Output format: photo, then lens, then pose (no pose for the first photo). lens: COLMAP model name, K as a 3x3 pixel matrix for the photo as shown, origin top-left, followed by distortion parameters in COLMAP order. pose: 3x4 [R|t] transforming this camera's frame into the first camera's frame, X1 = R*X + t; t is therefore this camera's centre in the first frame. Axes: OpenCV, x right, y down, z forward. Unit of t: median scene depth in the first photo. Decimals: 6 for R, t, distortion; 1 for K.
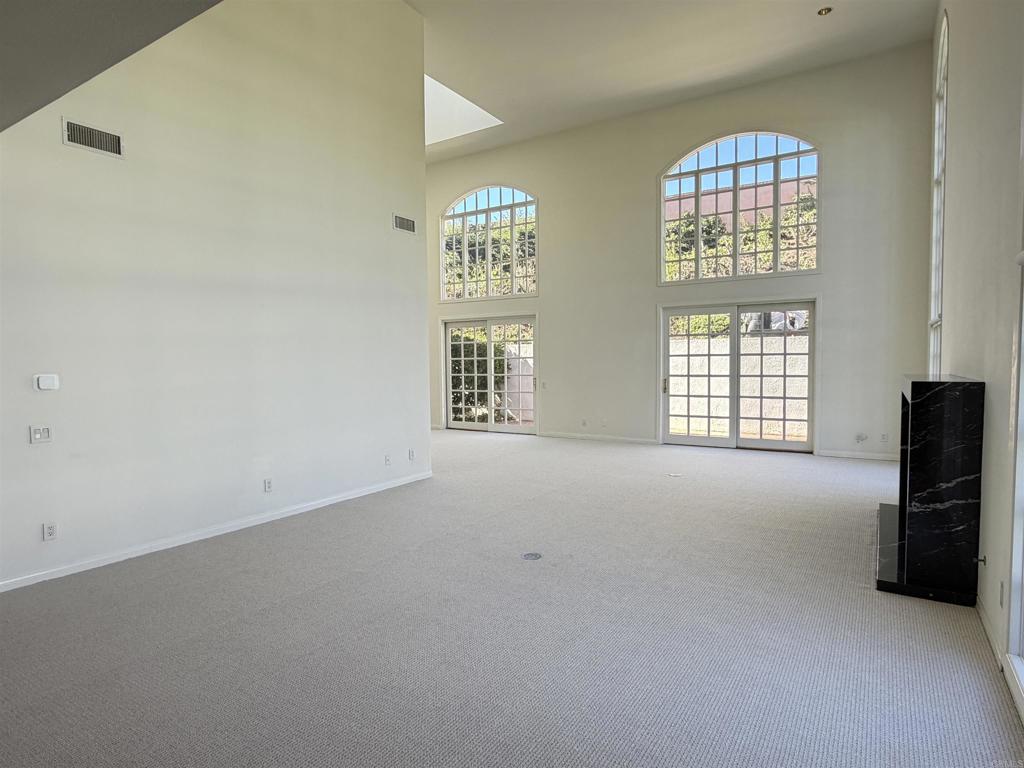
lens RADIAL K [[584.2, 0, 519.9], [0, 584.2, 373.8], [0, 0, 1]] dist [0.025550, -0.009567]
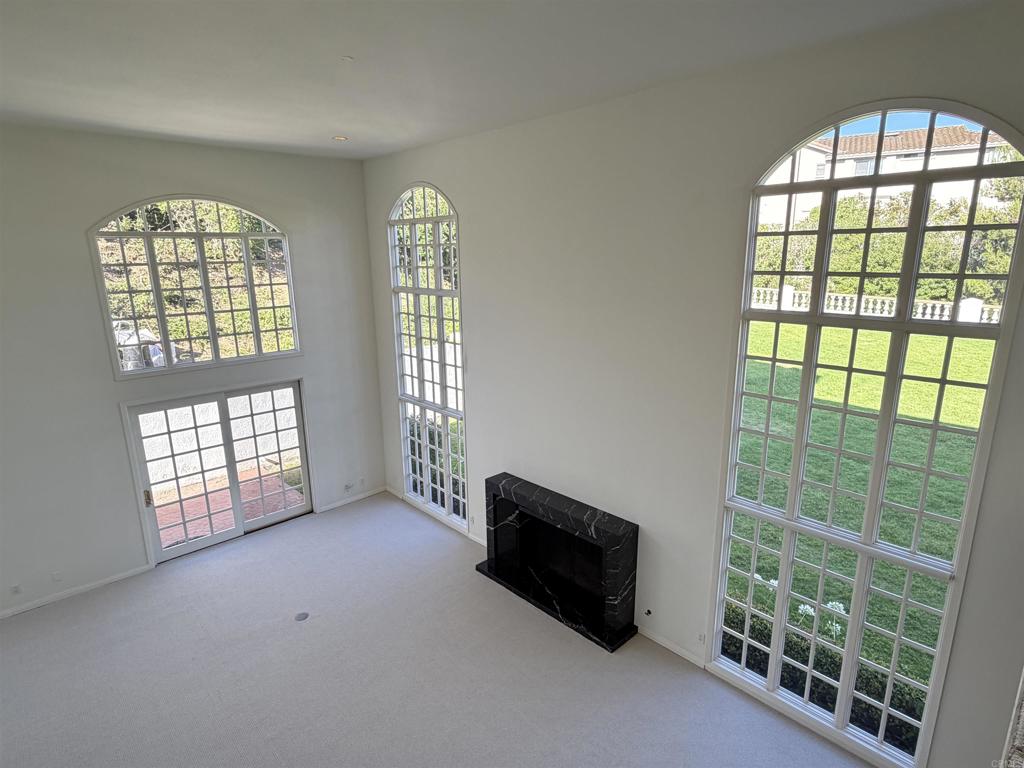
lens RADIAL K [[584.2, 0, 507.6], [0, 584.2, 390.7], [0, 0, 1]] dist [0.025550, -0.009567]
pose [[0.266296, -0.237622, 0.934143, -0.364668], [0.032898, 0.970813, 0.237571, -0.318642], [-0.963330, -0.032533, 0.266340, 0.328192]]
